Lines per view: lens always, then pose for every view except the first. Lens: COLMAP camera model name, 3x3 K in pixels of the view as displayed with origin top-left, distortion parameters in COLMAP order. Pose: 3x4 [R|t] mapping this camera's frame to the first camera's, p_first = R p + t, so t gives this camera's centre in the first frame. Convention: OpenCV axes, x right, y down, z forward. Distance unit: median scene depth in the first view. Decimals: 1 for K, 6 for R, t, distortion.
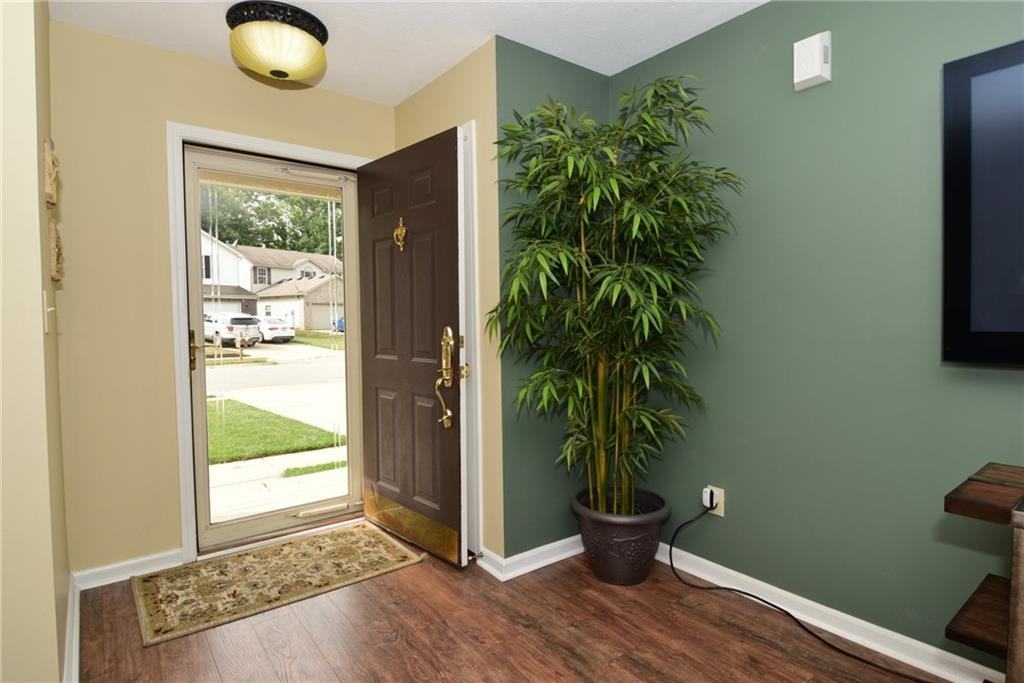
lens RADIAL K [[537.9, 0, 511.4], [0, 537.9, 338.0], [0, 0, 1]] dist [0.025864, -0.032081]
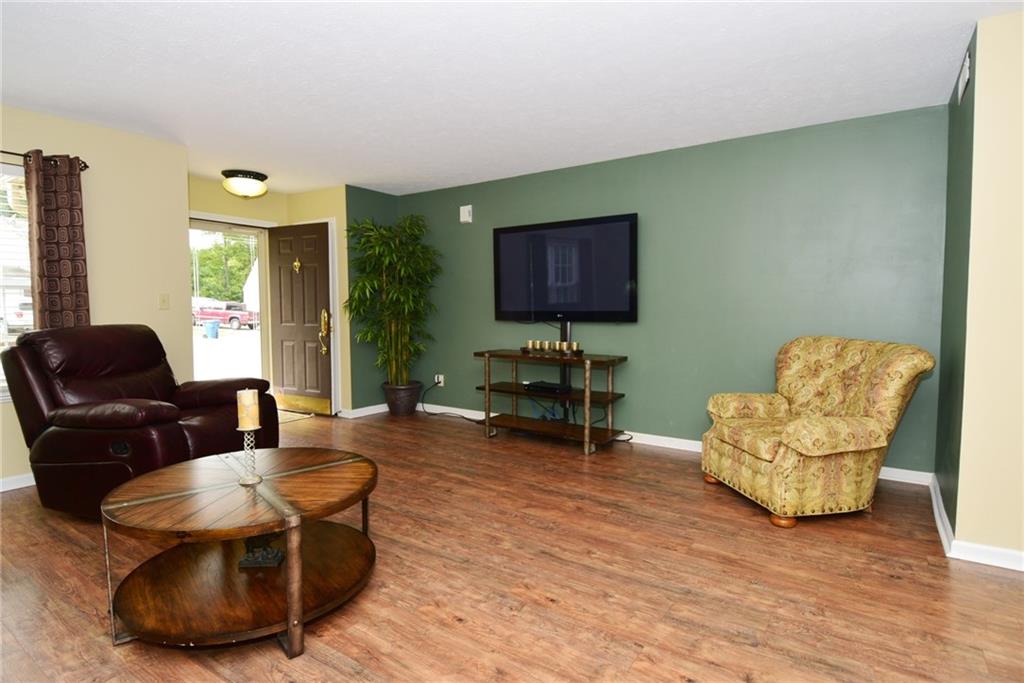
lens RADIAL K [[537.9, 0, 511.4], [0, 537.9, 338.0], [0, 0, 1]] dist [0.025864, -0.032081]
pose [[0.951457, -0.010863, 0.307589, -0.070506], [0.003867, 0.999720, 0.023344, 0.051090], [-0.307756, -0.021021, 0.951233, -1.440827]]
